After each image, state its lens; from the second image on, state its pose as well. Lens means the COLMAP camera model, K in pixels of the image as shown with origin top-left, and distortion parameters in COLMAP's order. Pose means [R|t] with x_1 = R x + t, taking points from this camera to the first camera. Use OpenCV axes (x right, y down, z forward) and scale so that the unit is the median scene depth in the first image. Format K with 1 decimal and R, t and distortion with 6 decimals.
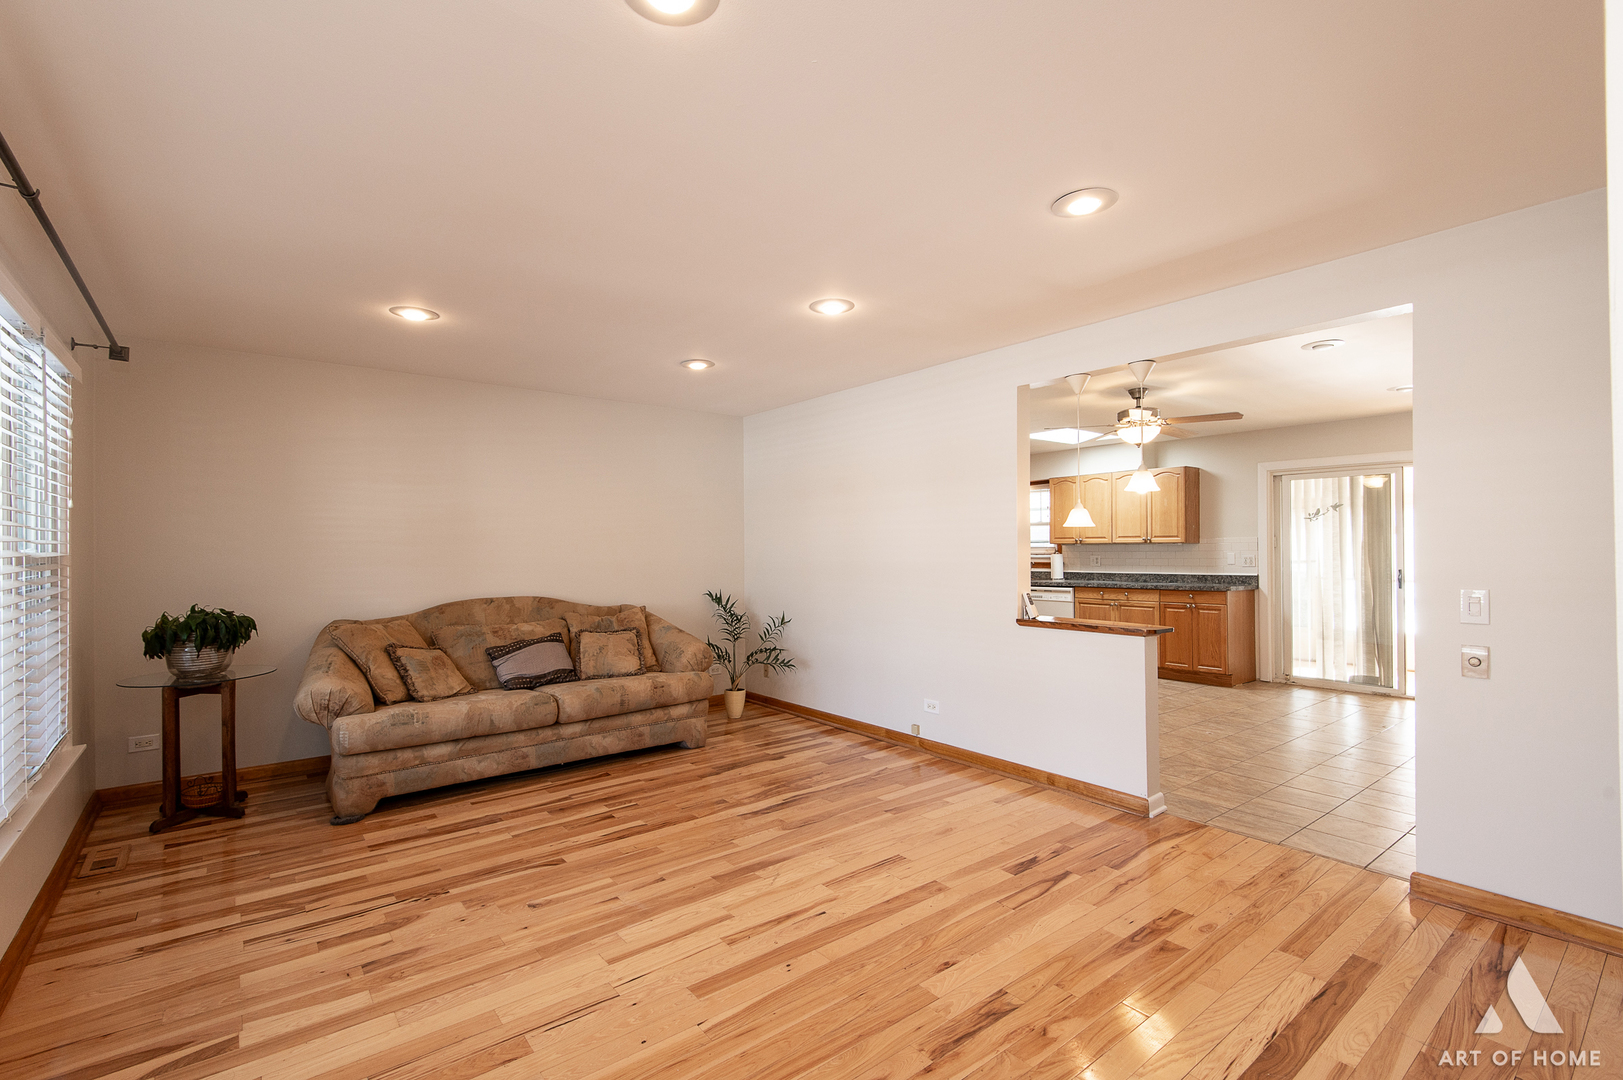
lens RADIAL K [[736.2, 0, 811.9], [0, 736.2, 546.1], [0, 0, 1]] dist [0.004018, -0.000050]
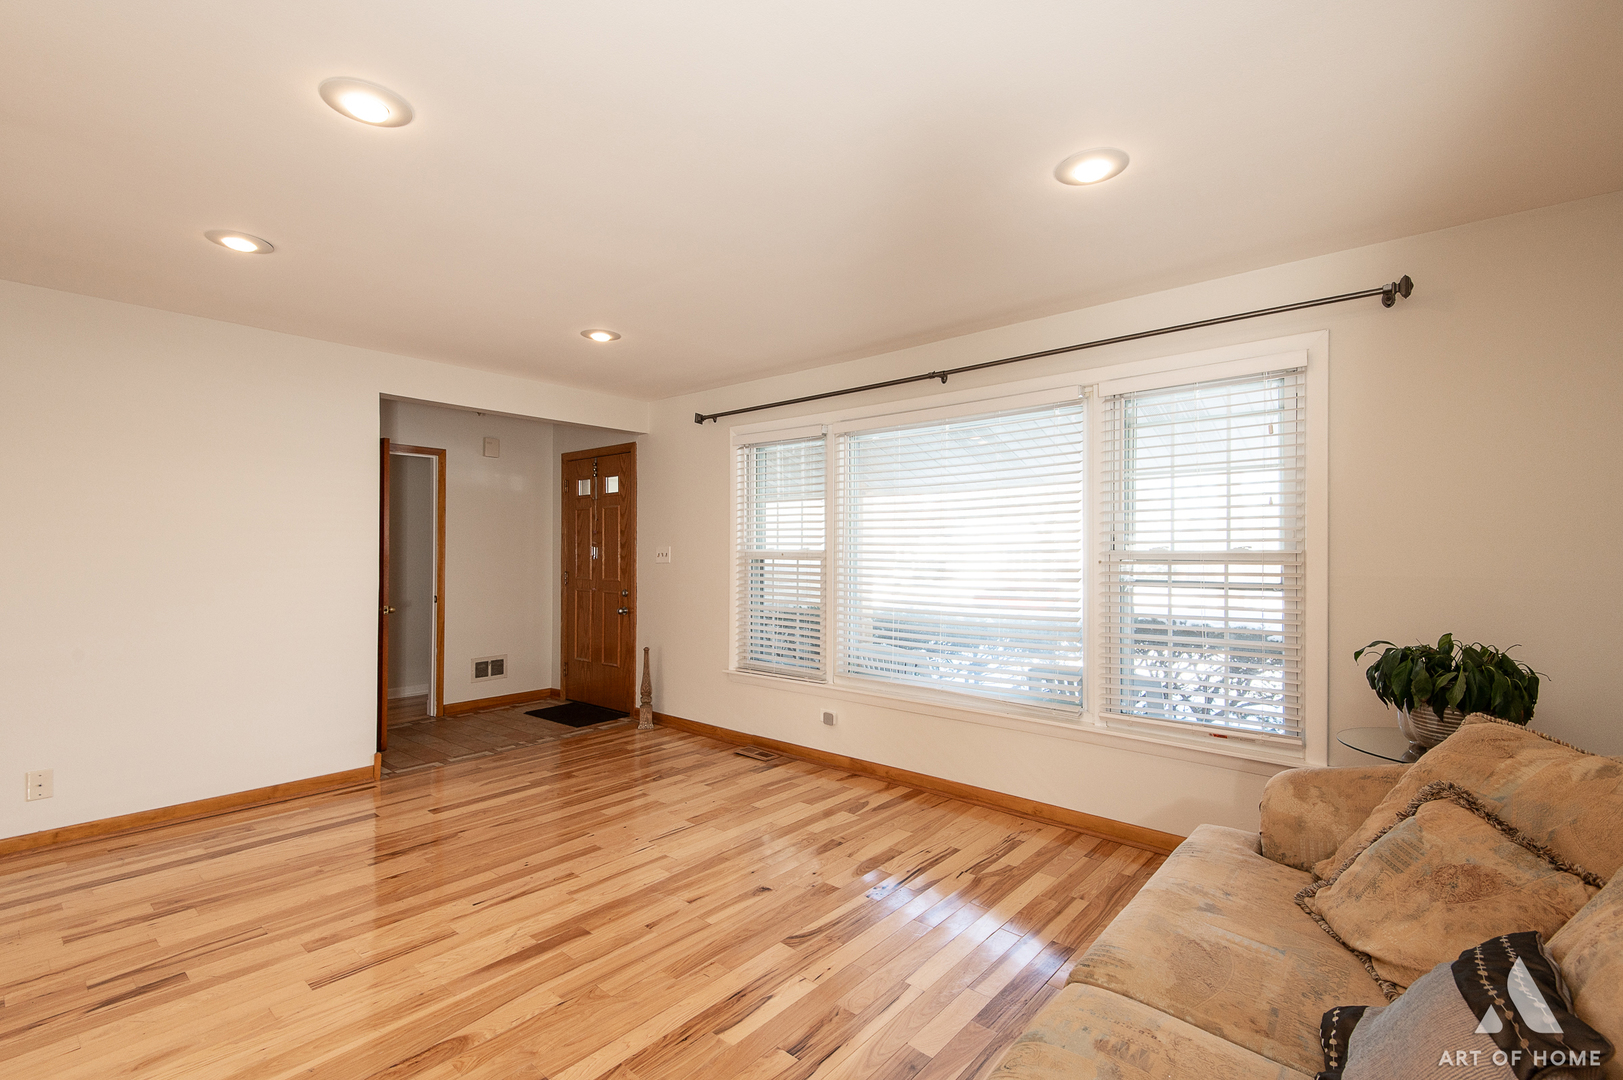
lens RADIAL K [[736.2, 0, 809.3], [0, 736.2, 542.7], [0, 0, 1]] dist [0.004018, -0.000050]
pose [[-0.984083, 0.003234, -0.177679, -0.259048], [0.005887, 0.999879, -0.014404, 0.011141], [0.177611, -0.015221, -0.983983, 2.084662]]
